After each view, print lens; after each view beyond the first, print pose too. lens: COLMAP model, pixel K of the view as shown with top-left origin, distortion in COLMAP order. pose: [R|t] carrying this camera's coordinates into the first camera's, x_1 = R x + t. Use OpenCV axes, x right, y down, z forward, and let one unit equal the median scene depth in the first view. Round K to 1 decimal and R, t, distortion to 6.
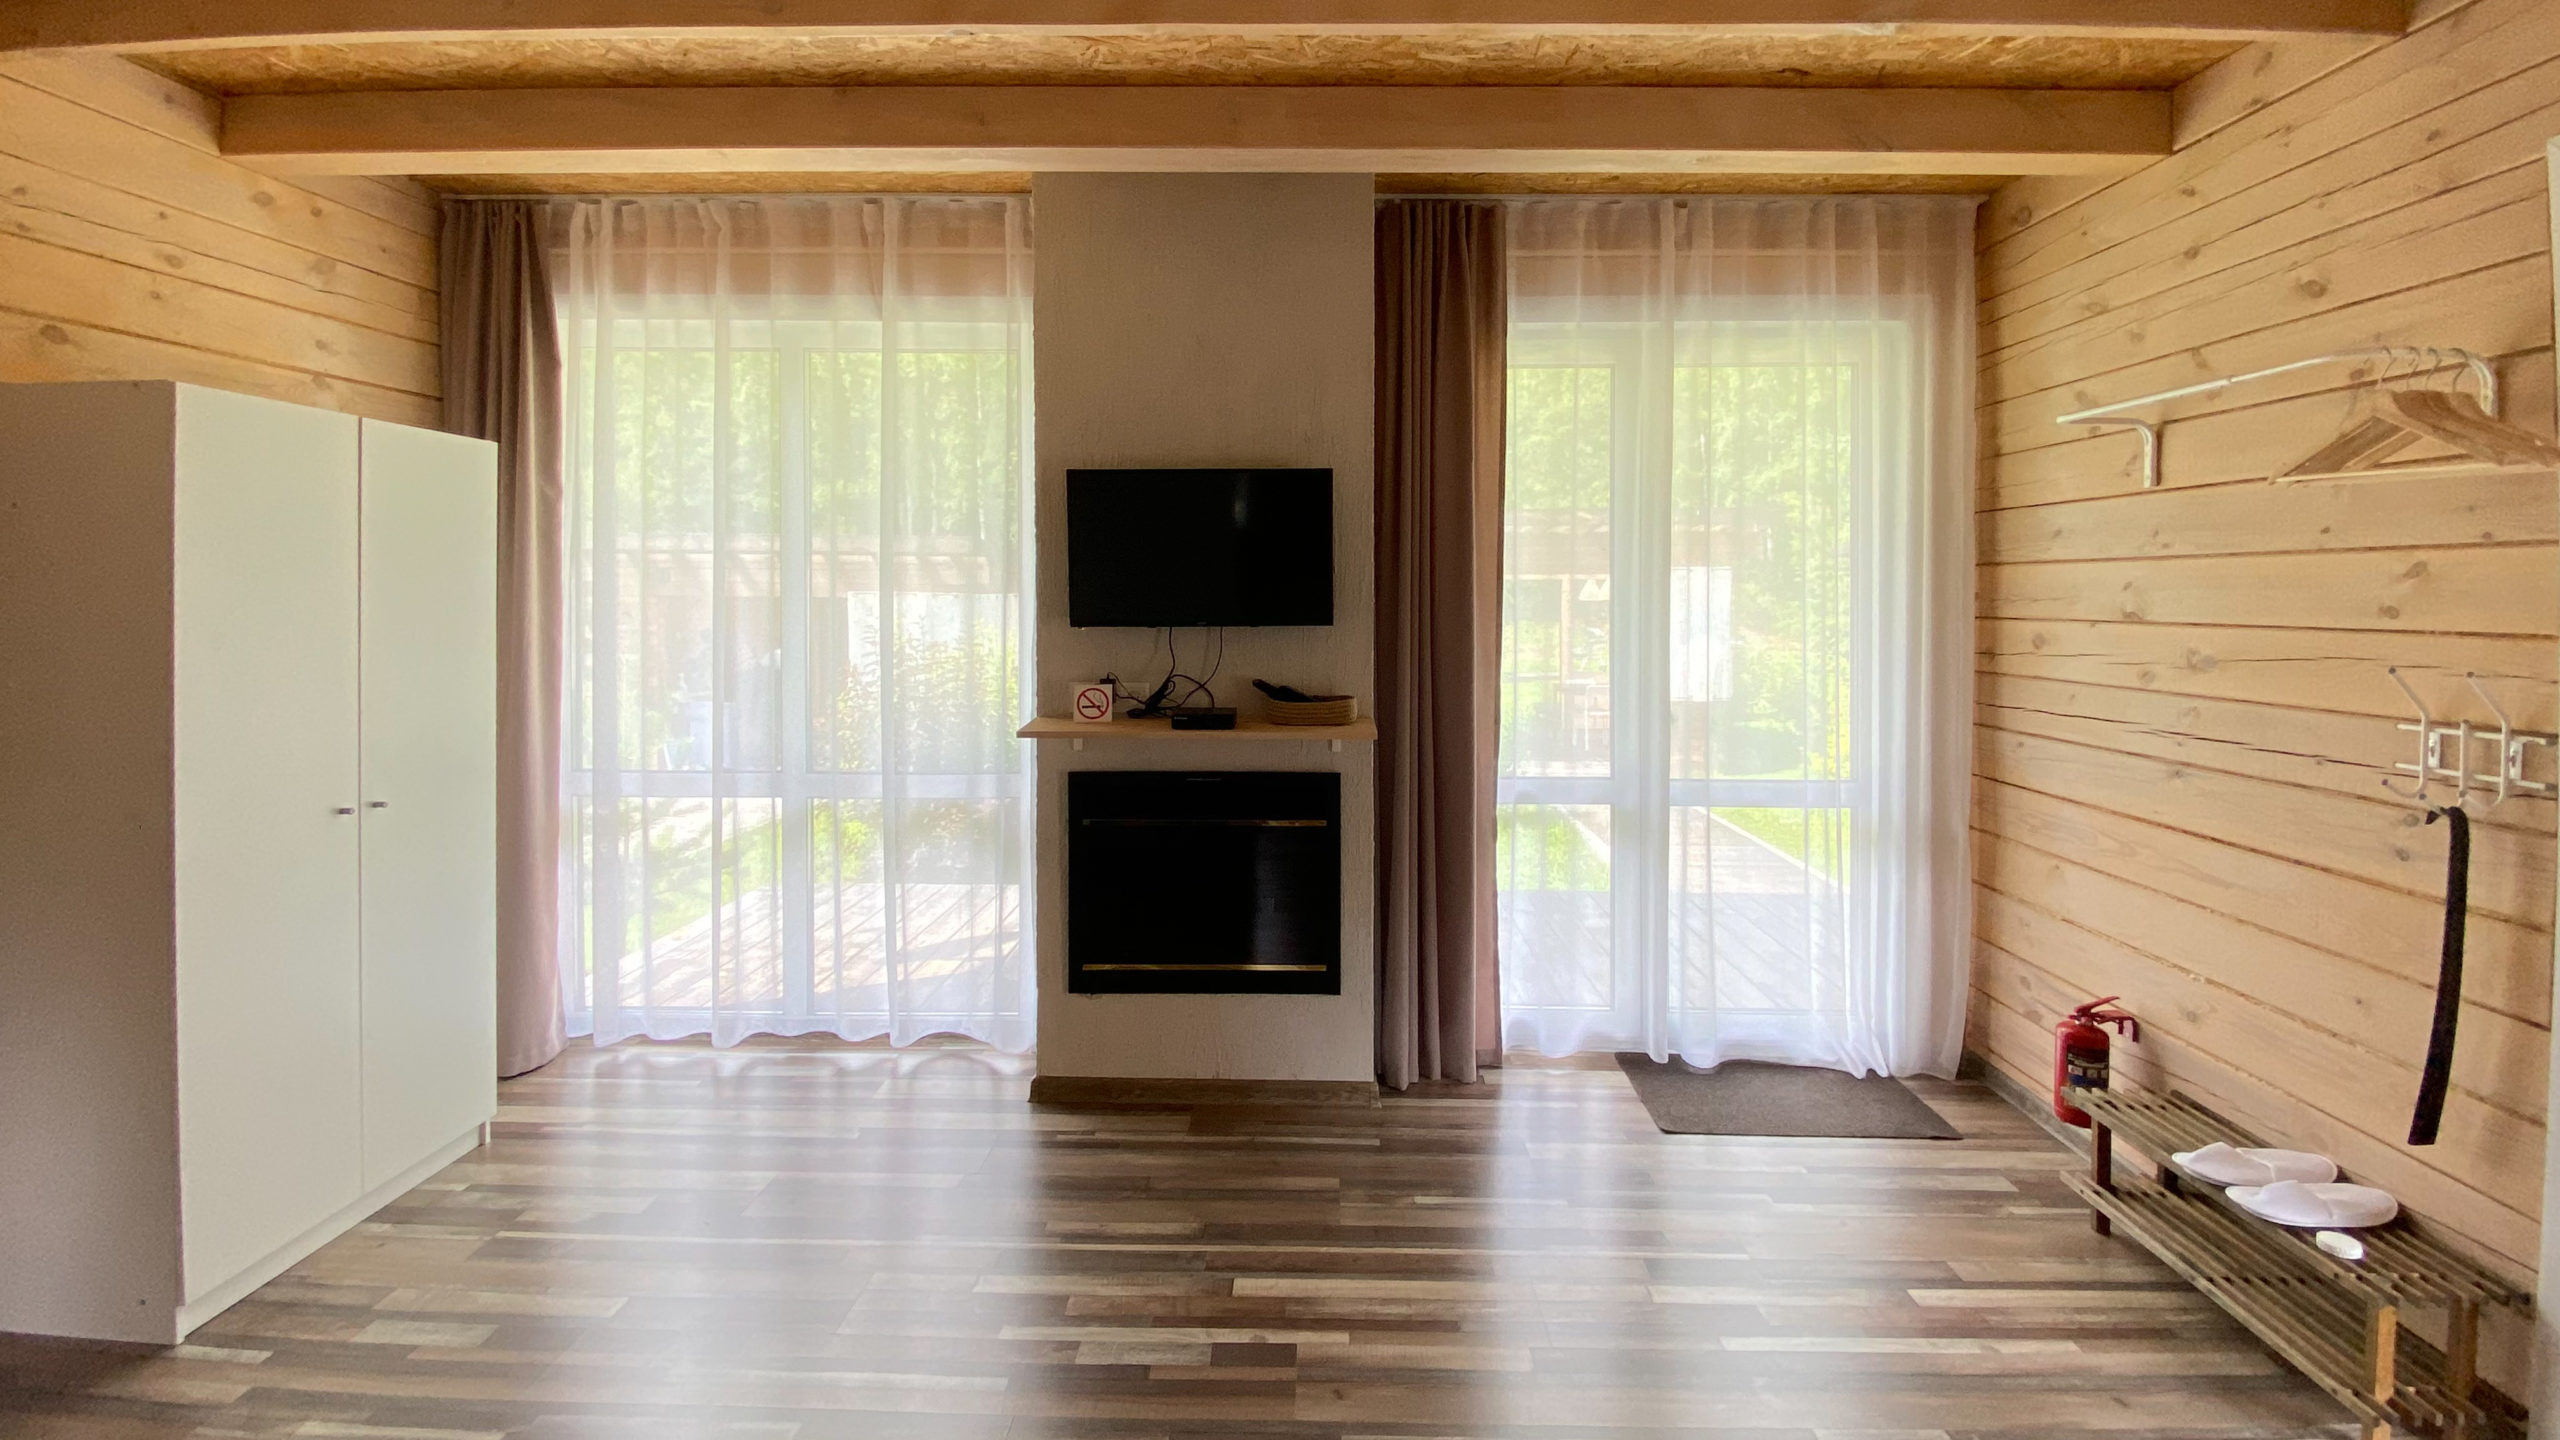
lens RADIAL K [[1090.8, 0, 1287.2], [0, 1090.8, 572.7], [0, 0, 1]] dist [0.045997, -0.030900]
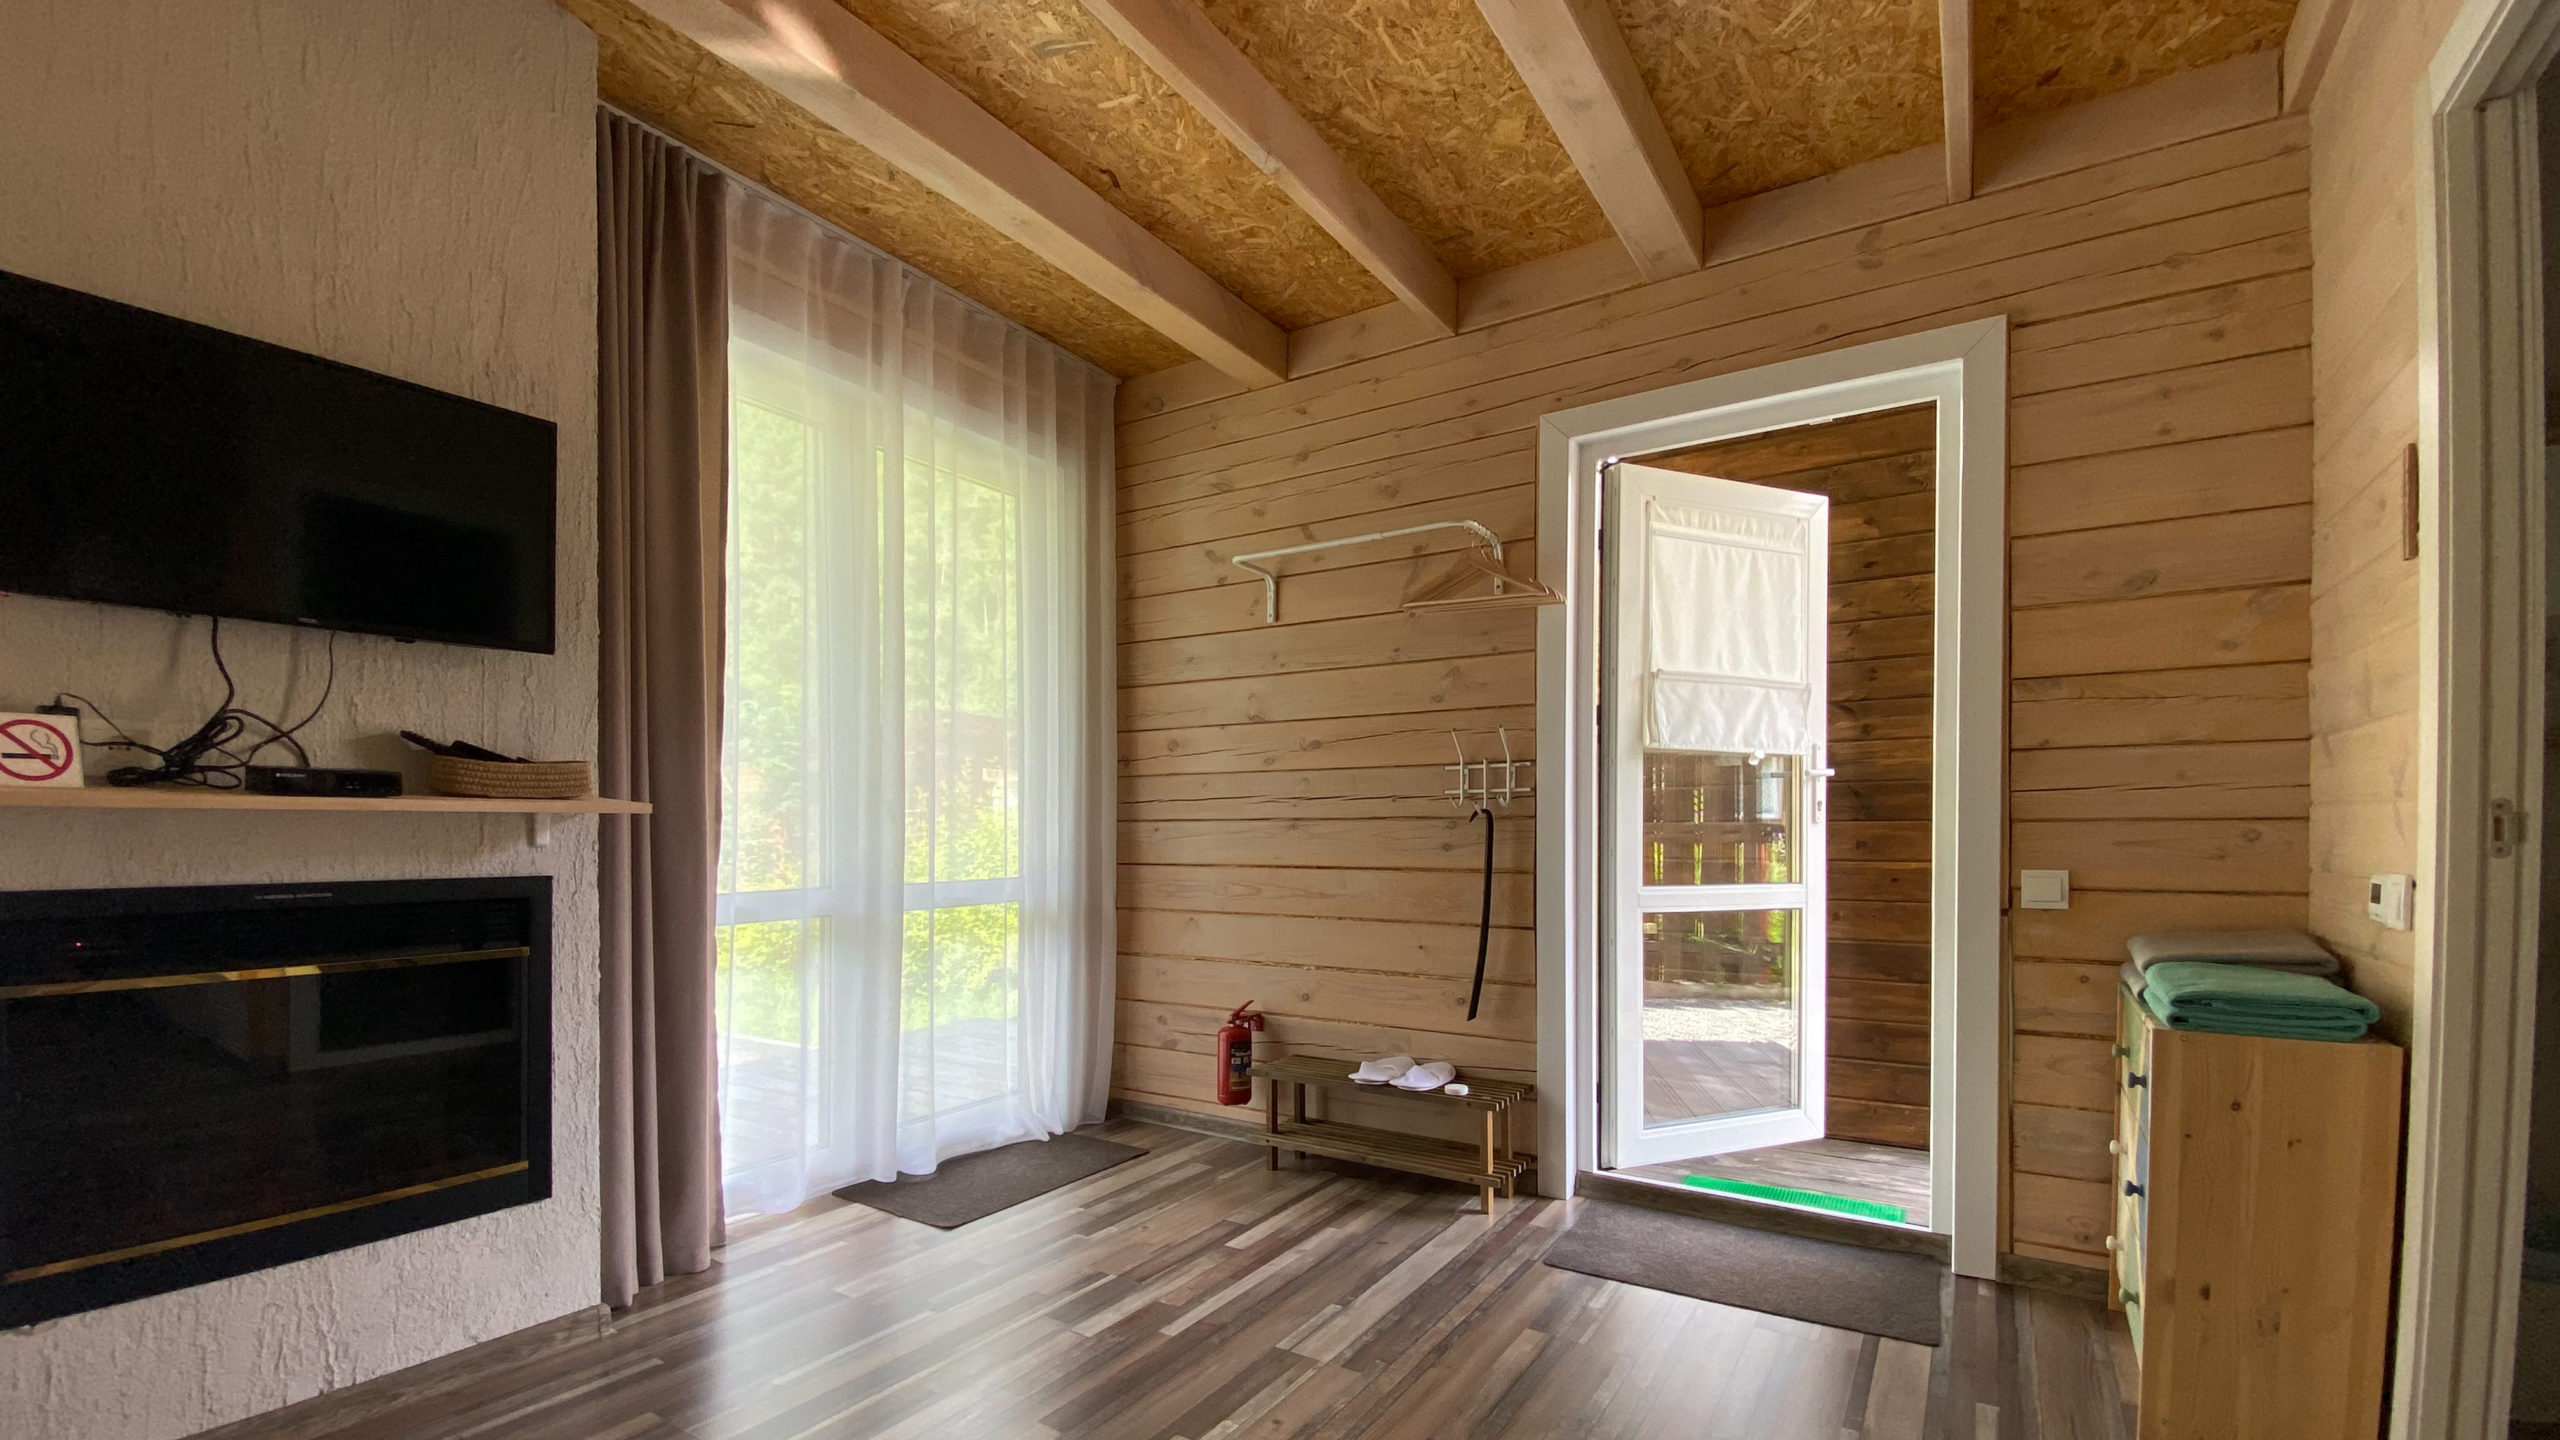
lens RADIAL K [[1078.8, 0, 1293.1], [0, 1078.8, 807.3], [0, 0, 1]] dist [0.021665, -0.024719]
pose [[0.515677, 0.016628, 0.856622, -0.296334], [-0.014853, 0.999835, -0.010467, 0.143372], [-0.856654, -0.007326, 0.515839, 0.259010]]
